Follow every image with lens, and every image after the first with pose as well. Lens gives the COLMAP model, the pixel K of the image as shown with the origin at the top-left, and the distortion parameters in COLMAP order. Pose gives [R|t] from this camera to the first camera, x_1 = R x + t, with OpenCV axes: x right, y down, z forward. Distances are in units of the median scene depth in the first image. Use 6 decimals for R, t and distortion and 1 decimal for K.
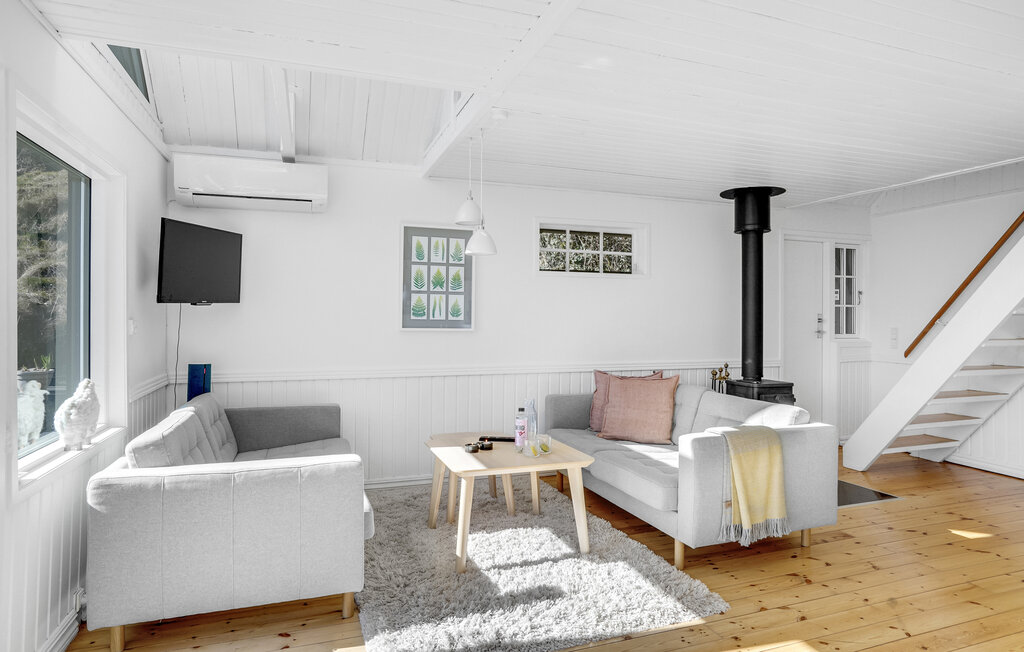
lens RADIAL K [[584.7, 0, 521.5], [0, 584.7, 310.6], [0, 0, 1]] dist [-0.012997, 0.013276]
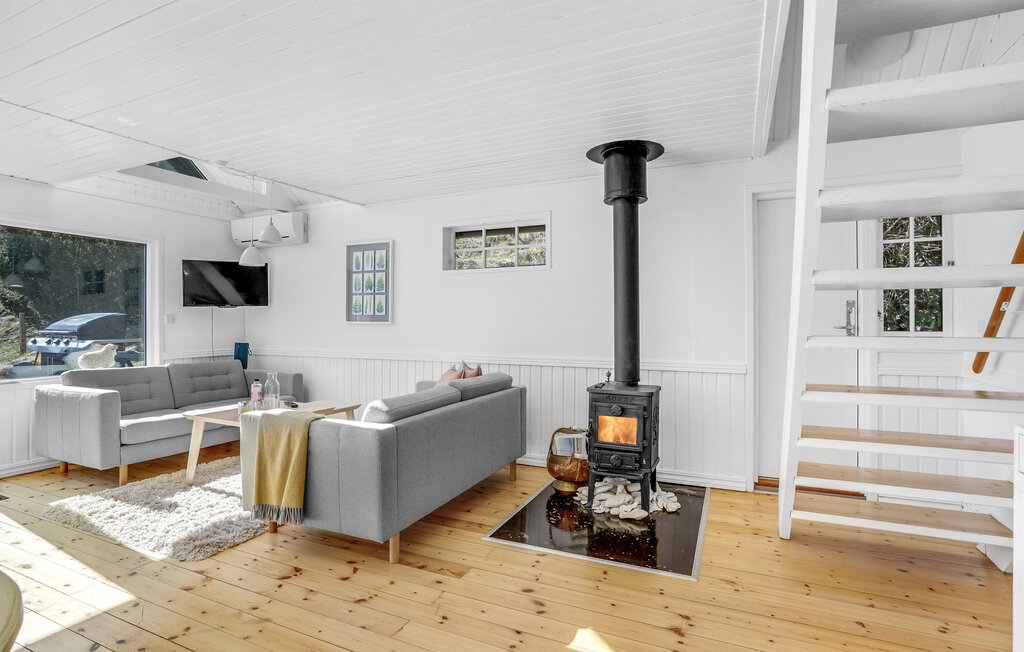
lens RADIAL K [[497.3, 0, 510.1], [0, 497.3, 324.6], [0, 0, 1]] dist [-0.030214, 0.005368]
pose [[0.705621, -0.004630, -0.708574, 0.847955], [0.011269, 0.999926, 0.004688, 0.034826], [0.708500, -0.011293, 0.705621, 0.452208]]
